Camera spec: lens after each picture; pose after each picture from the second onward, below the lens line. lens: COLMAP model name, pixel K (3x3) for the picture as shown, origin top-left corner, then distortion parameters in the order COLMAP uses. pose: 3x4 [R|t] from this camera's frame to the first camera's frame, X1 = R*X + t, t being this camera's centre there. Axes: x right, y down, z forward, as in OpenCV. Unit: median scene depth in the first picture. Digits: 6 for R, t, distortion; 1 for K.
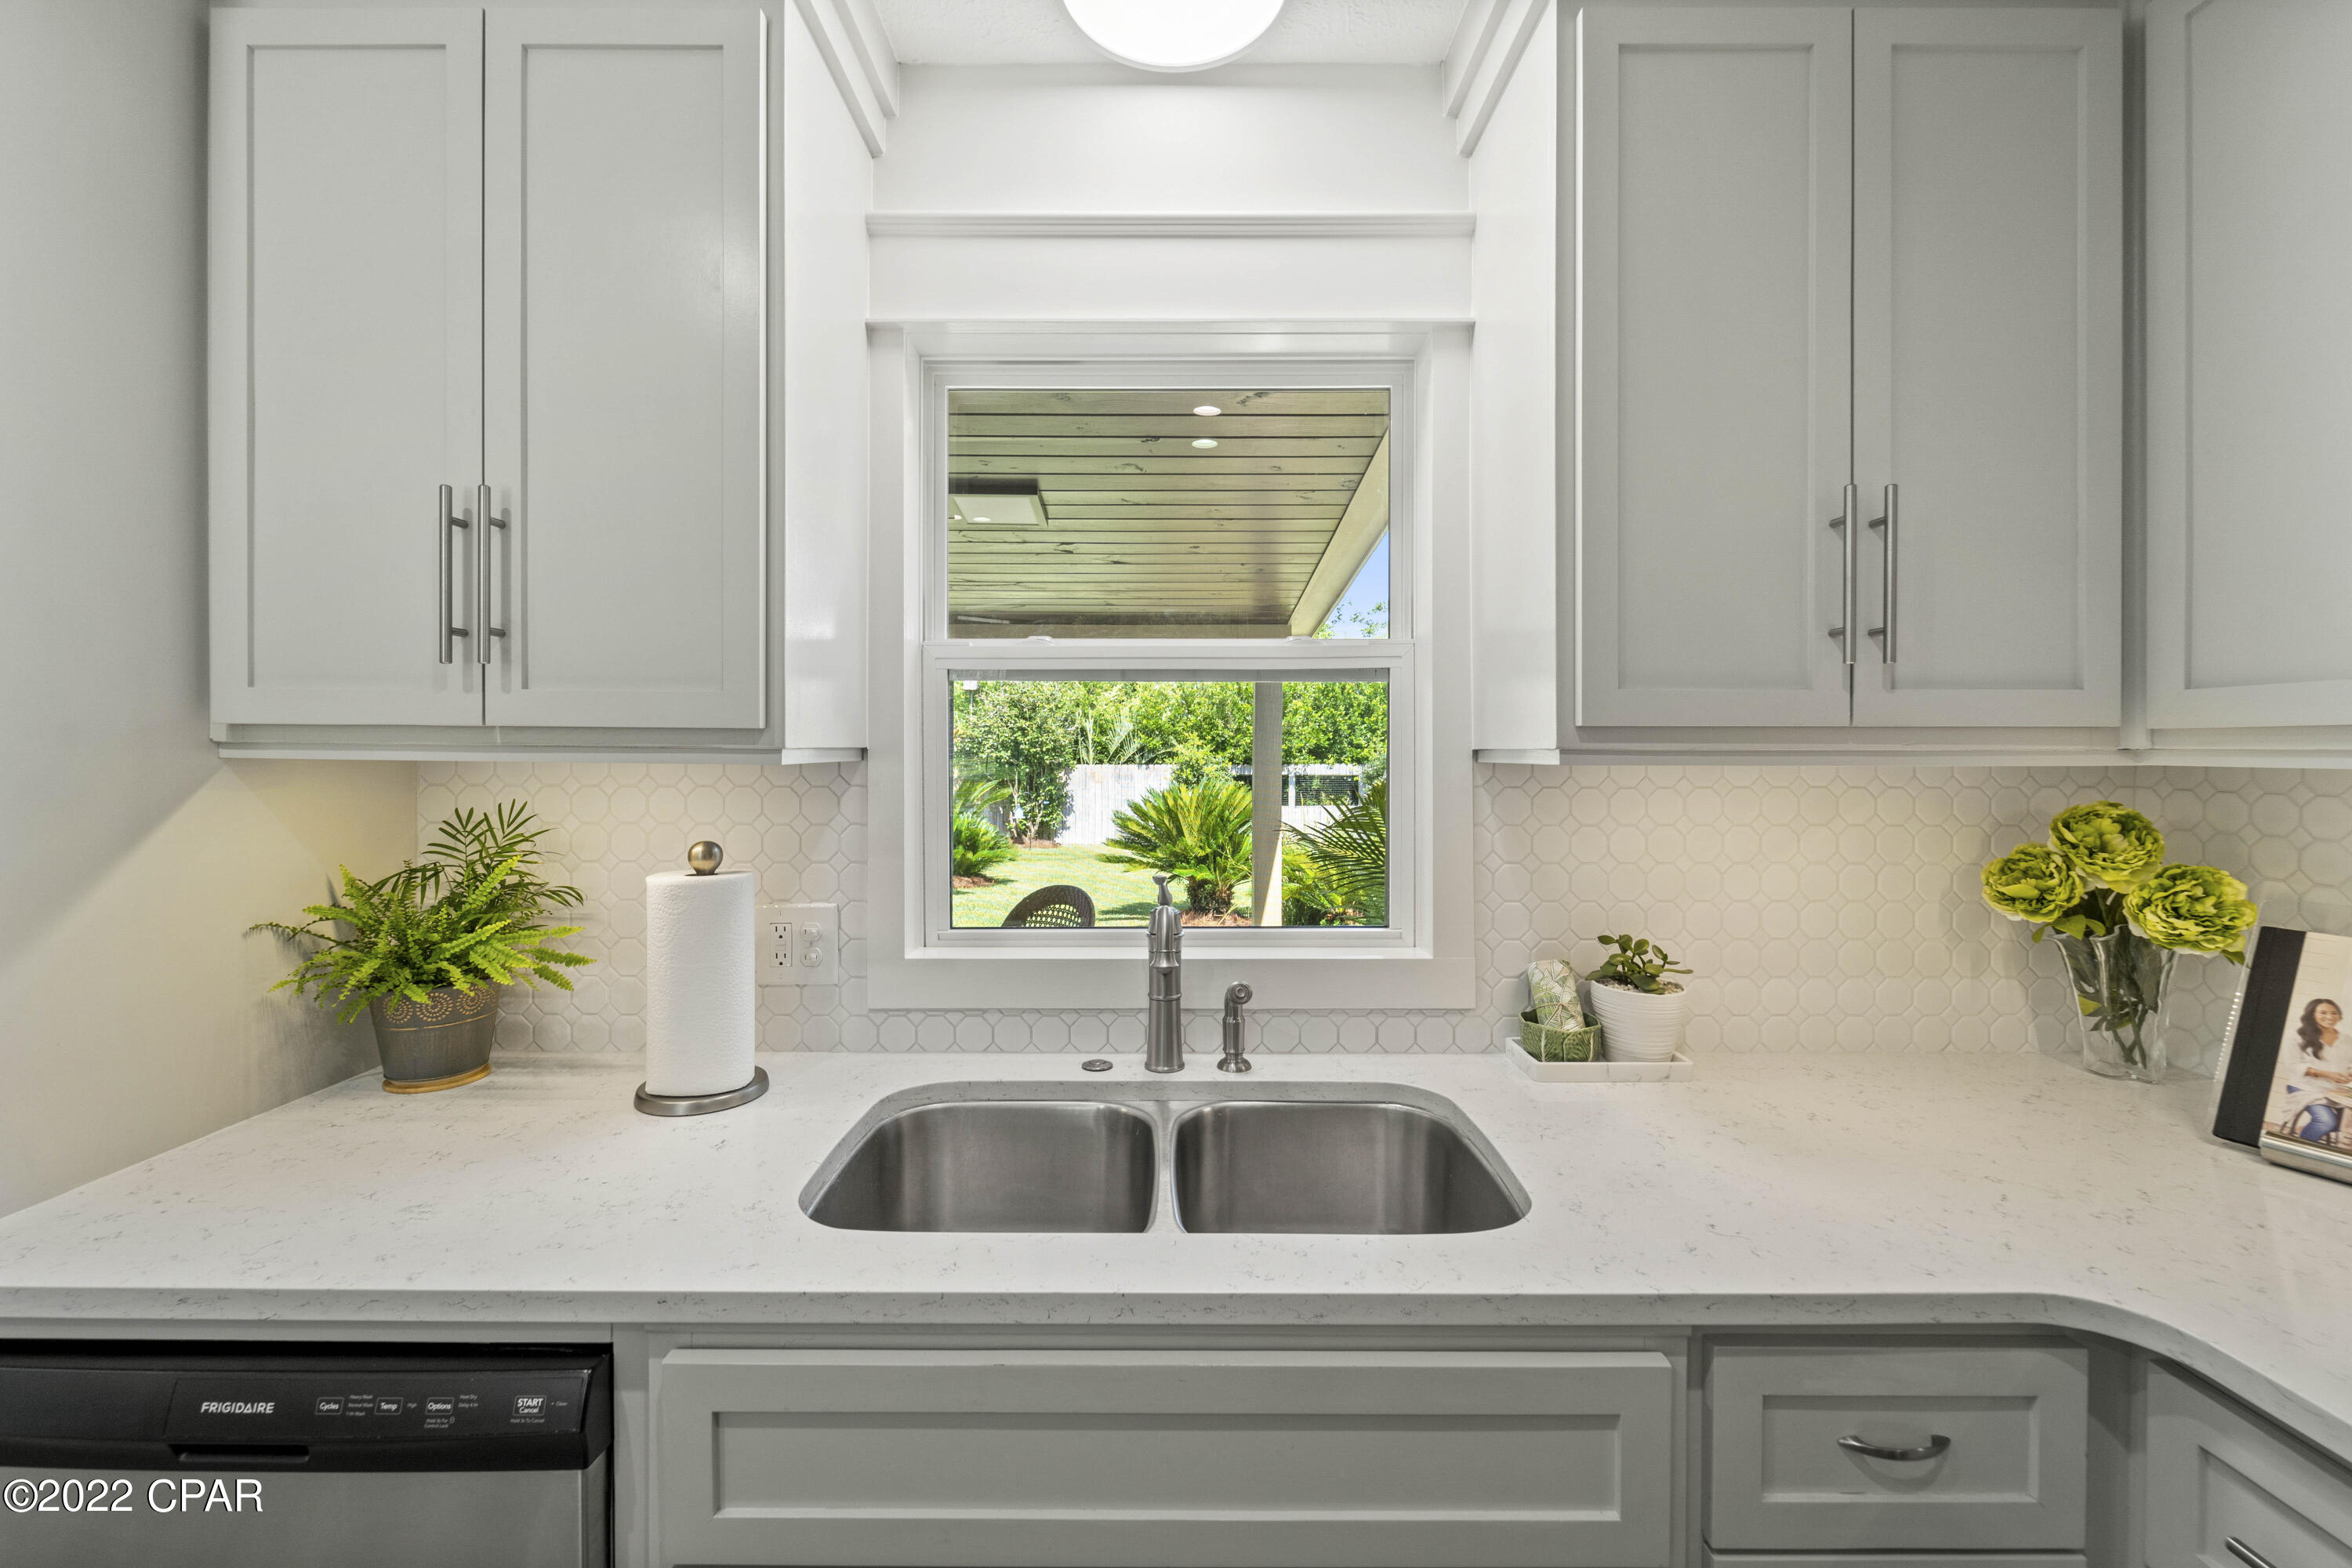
lens RADIAL K [[953.3, 0, 1174.5], [0, 953.3, 768.3], [0, 0, 1]] dist [0.006278, -0.002164]
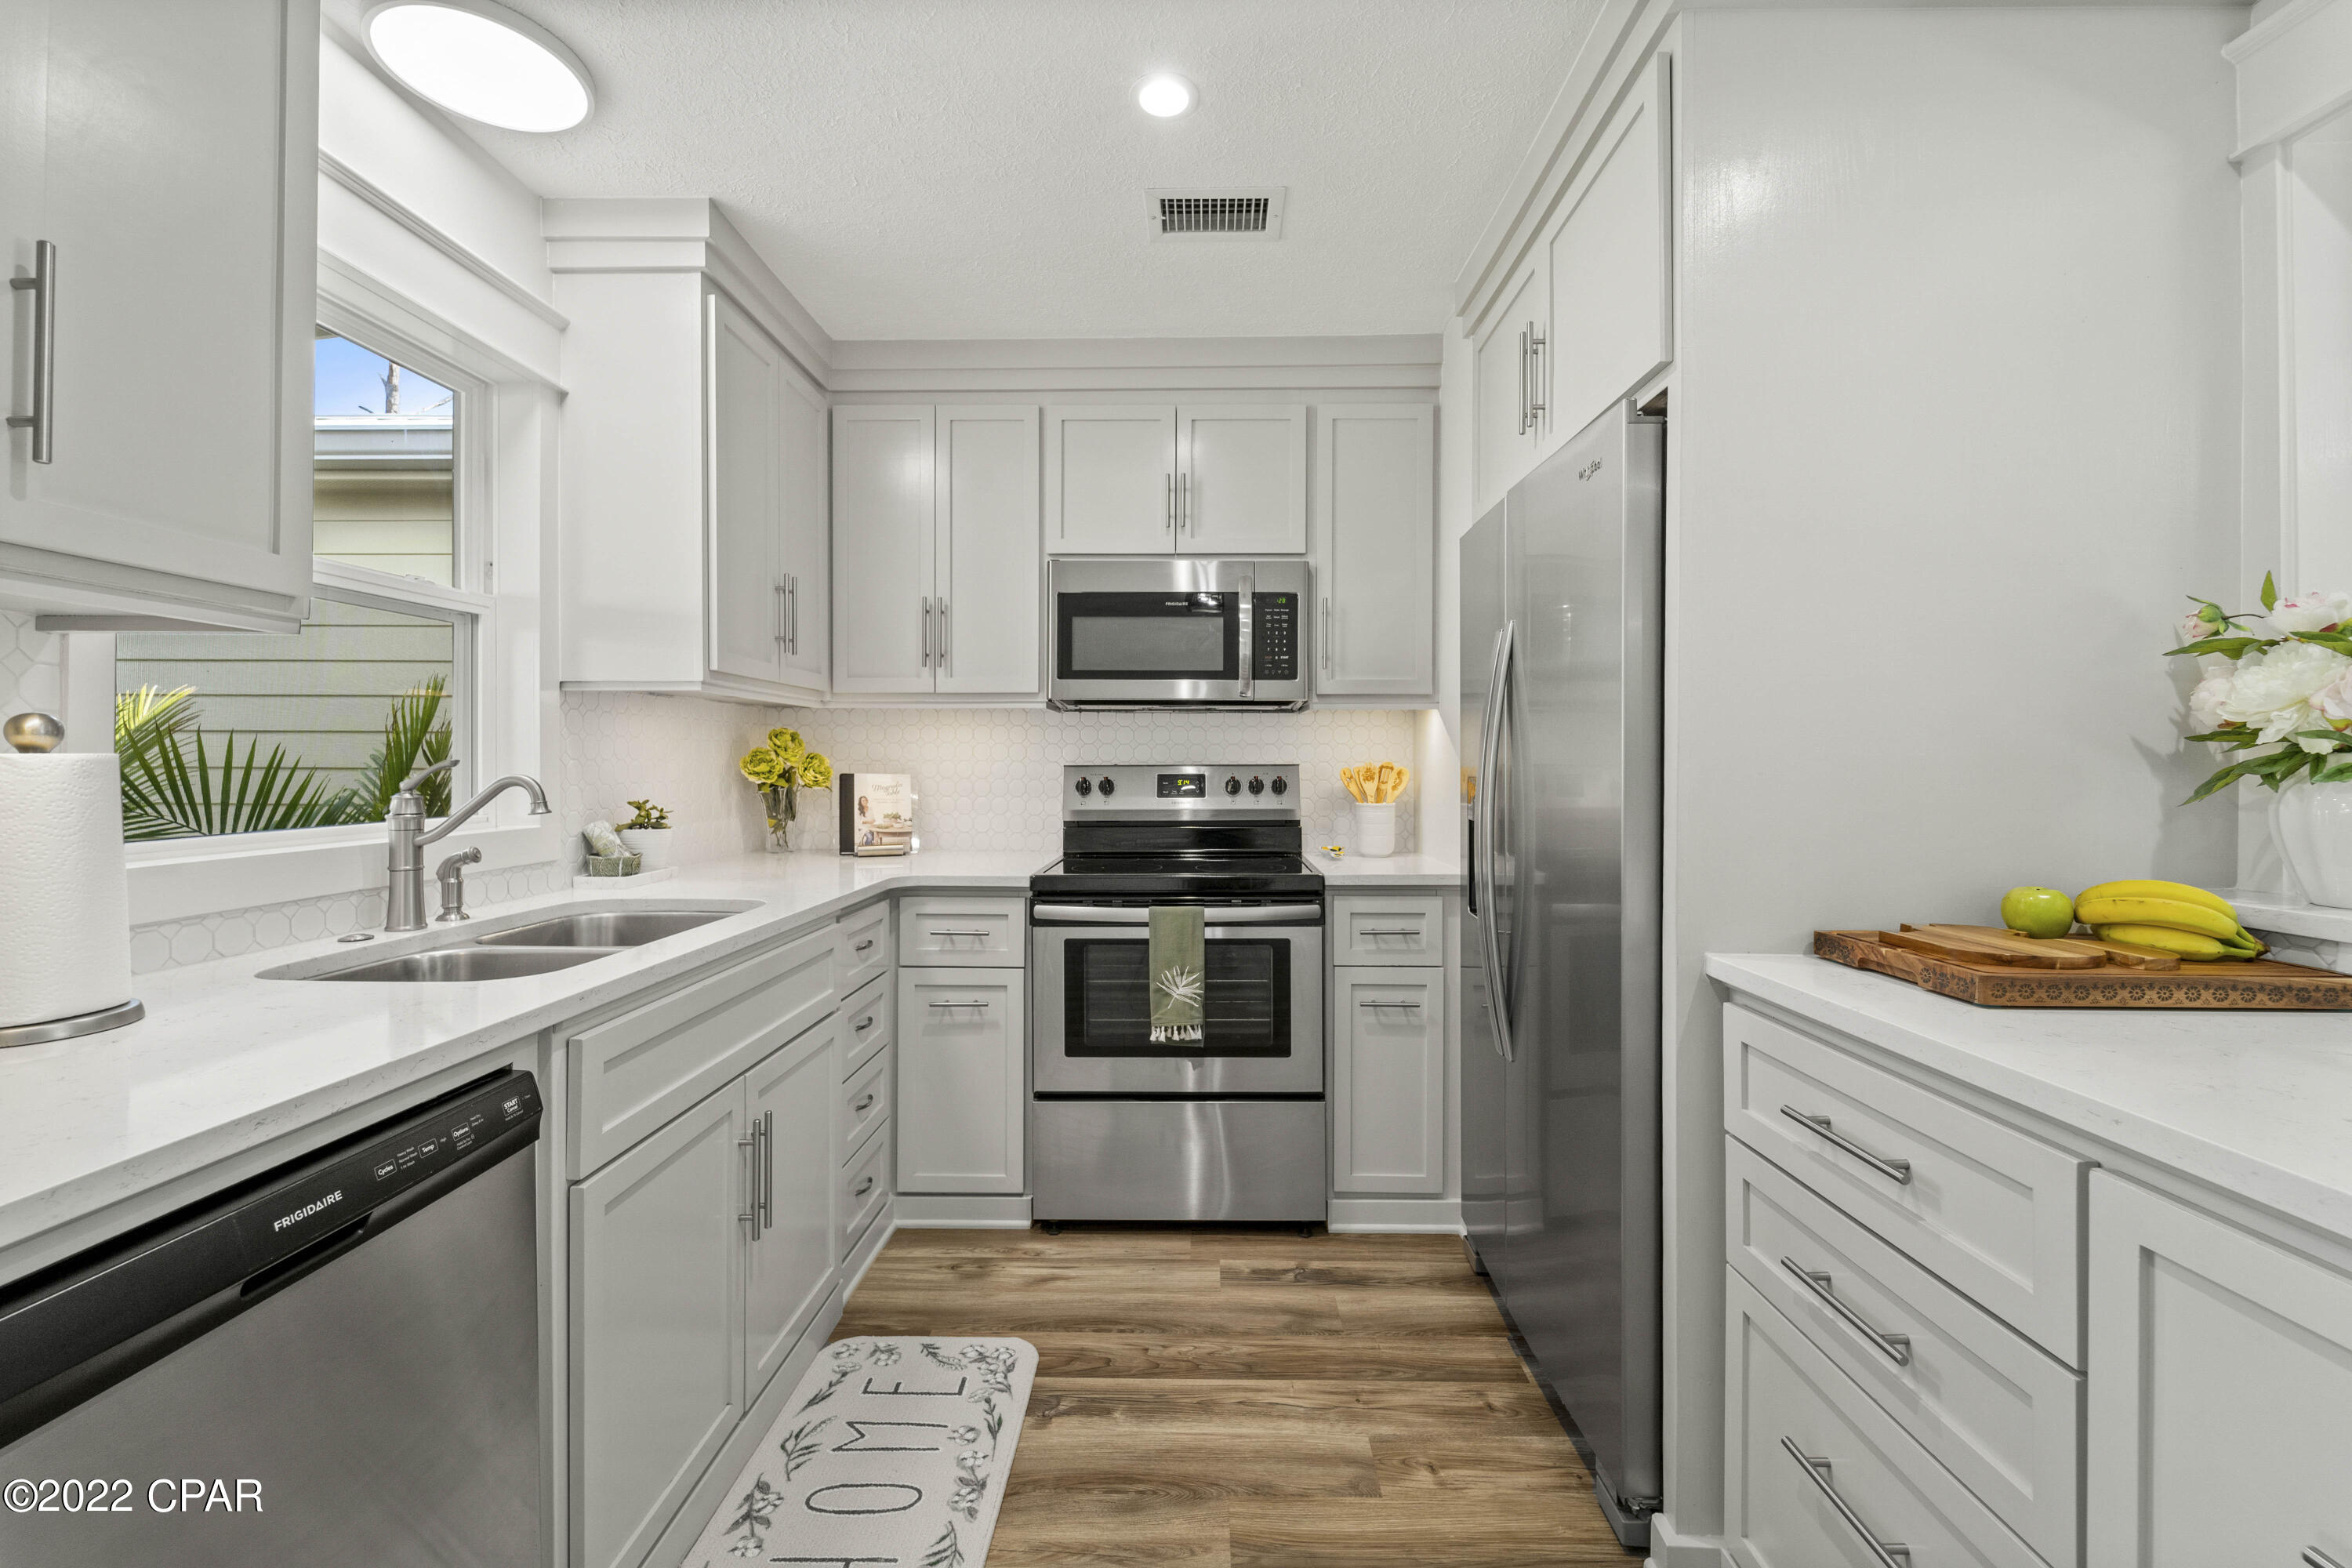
lens RADIAL K [[953.3, 0, 1185.9], [0, 953.3, 763.7], [0, 0, 1]] dist [0.006278, -0.002164]
pose [[0.014521, -0.002620, 0.999891, -1.214850], [0.017558, 0.999843, 0.002365, 0.129031], [-0.999740, 0.017521, 0.014564, 0.030542]]
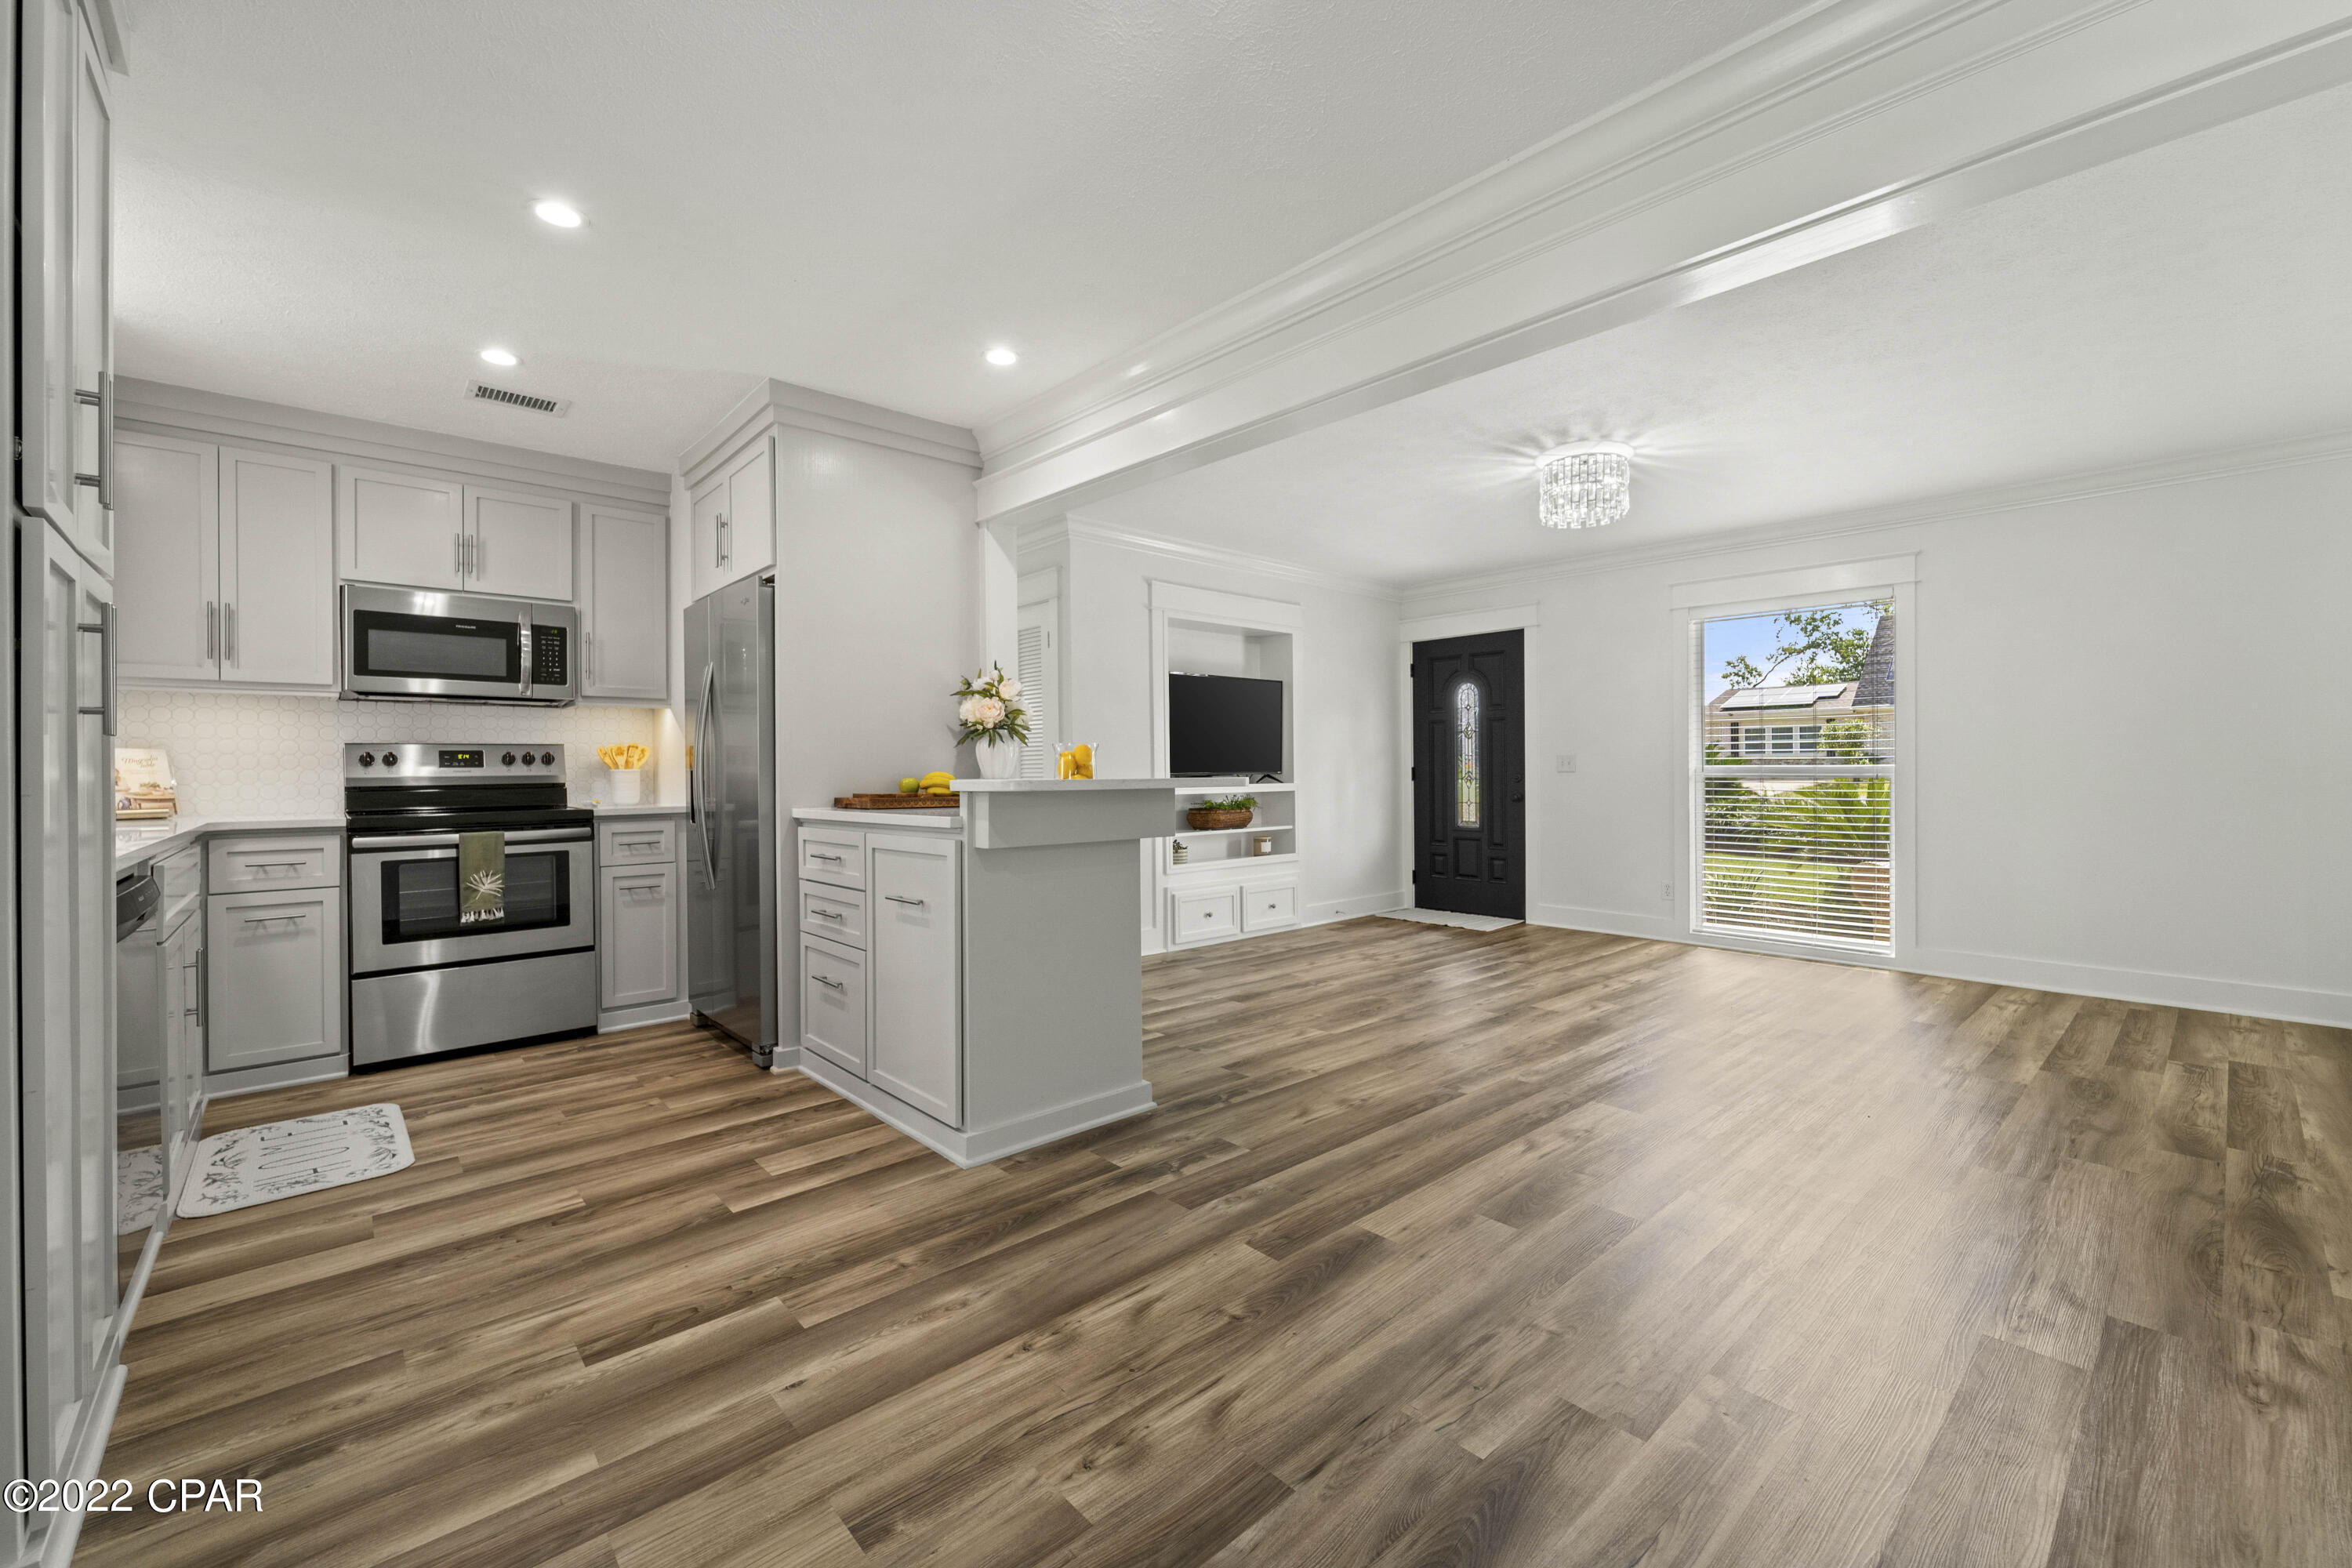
lens RADIAL K [[953.3, 0, 1176.2], [0, 953.3, 766.7], [0, 0, 1]] dist [0.006278, -0.002164]
pose [[-0.669137, 0.008677, 0.743088, -2.713773], [0.024063, 0.999660, 0.009995, 0.233463], [-0.742749, 0.024569, -0.669119, 0.414742]]
